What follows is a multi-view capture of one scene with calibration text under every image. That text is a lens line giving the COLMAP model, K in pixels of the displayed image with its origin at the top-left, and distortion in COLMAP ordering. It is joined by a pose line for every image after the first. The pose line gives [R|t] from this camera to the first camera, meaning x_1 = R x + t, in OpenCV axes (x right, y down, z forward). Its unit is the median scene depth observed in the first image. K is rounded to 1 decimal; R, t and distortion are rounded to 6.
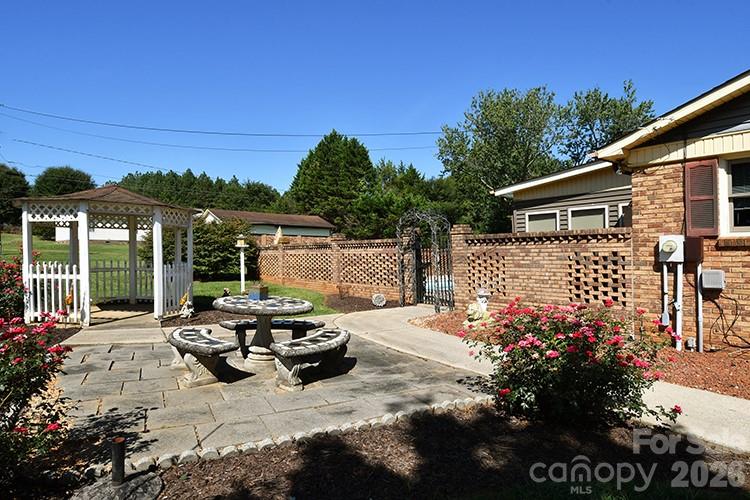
lens RADIAL K [[417.9, 0, 388.1], [0, 417.9, 265.0], [0, 0, 1]] dist [0.022972, -0.013519]
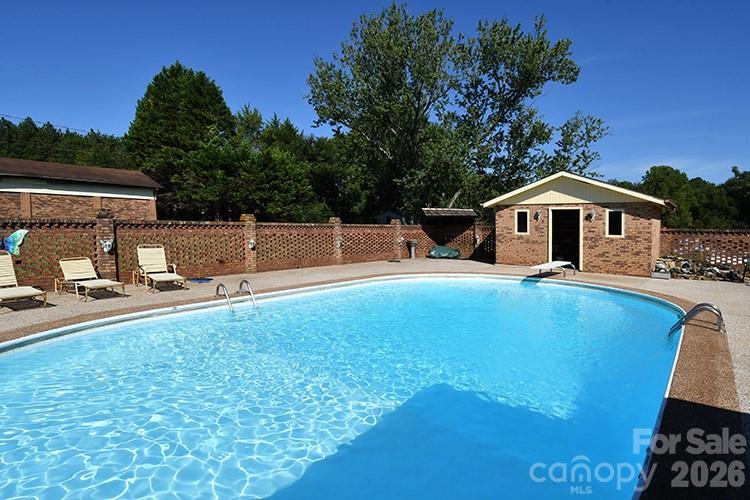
lens RADIAL K [[399.6, 0, 394.3], [0, 399.6, 252.3], [0, 0, 1]] dist [-0.001048, 0.002812]
pose [[0.962603, -0.005240, 0.270866, 0.292098], [-0.006874, 0.999019, 0.043756, -0.056292], [-0.270830, -0.043982, 0.961622, 1.005196]]
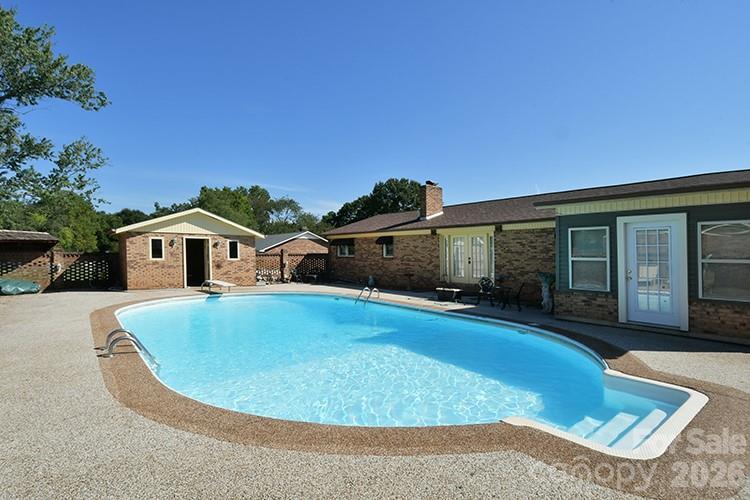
lens RADIAL K [[393.1, 0, 370.8], [0, 393.1, 256.0], [0, 0, 1]] dist [-0.033637, -0.004308]
pose [[-0.037933, -0.005341, 0.999266, -0.273810], [0.019551, 0.999790, 0.006086, -0.066387], [-0.999089, 0.019768, -0.037821, 1.388574]]
